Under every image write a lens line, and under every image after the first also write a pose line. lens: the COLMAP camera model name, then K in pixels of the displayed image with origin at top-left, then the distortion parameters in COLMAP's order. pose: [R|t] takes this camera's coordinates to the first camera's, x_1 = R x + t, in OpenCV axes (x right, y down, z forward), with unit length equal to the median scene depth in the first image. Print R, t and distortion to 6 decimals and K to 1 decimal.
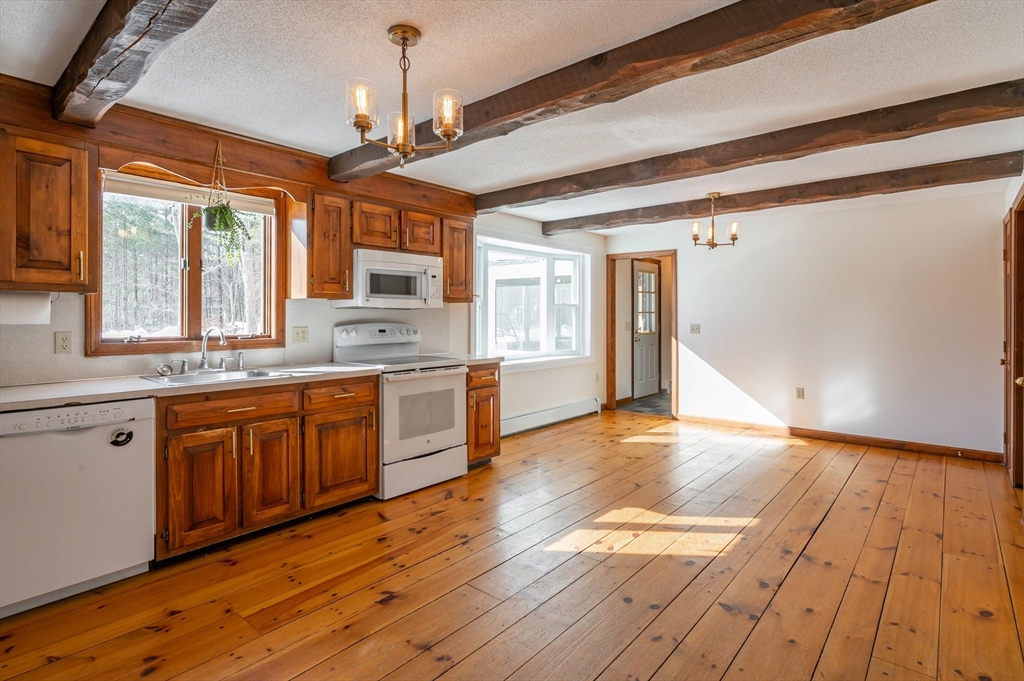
lens RADIAL K [[508.8, 0, 515.9], [0, 508.8, 305.5], [0, 0, 1]] dist [0.007790, 0.000545]
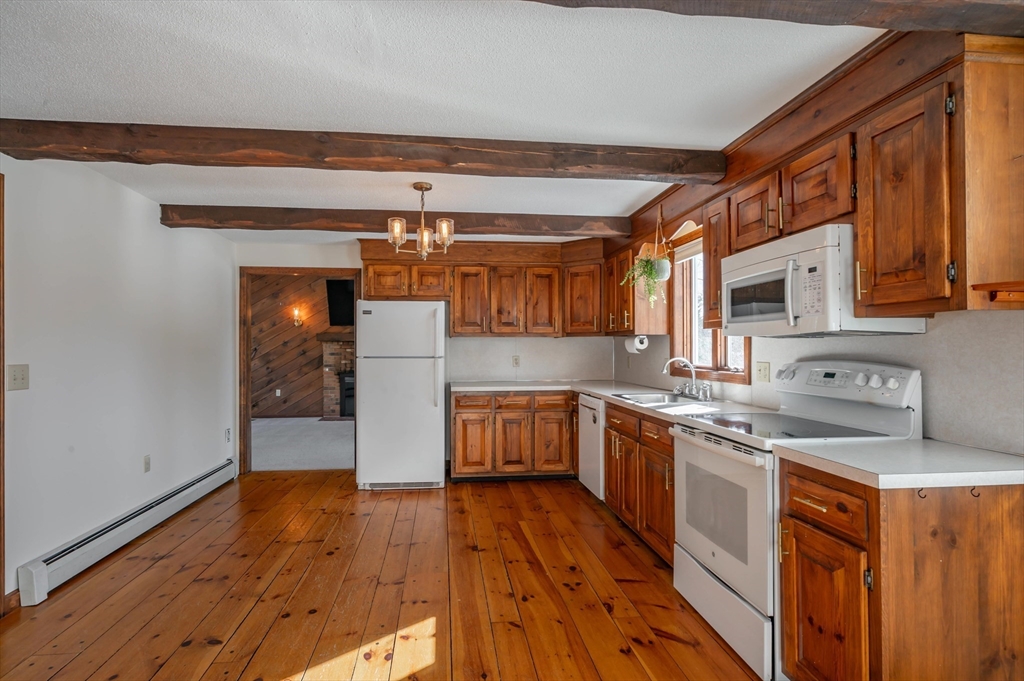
lens RADIAL K [[508.8, 0, 502.9], [0, 508.8, 347.1], [0, 0, 1]] dist [0.007790, 0.000545]
pose [[-0.673883, 0.004177, -0.738826, 0.590238], [0.018903, 0.999754, -0.011588, 0.026062], [0.738596, -0.021775, -0.673797, 1.615124]]
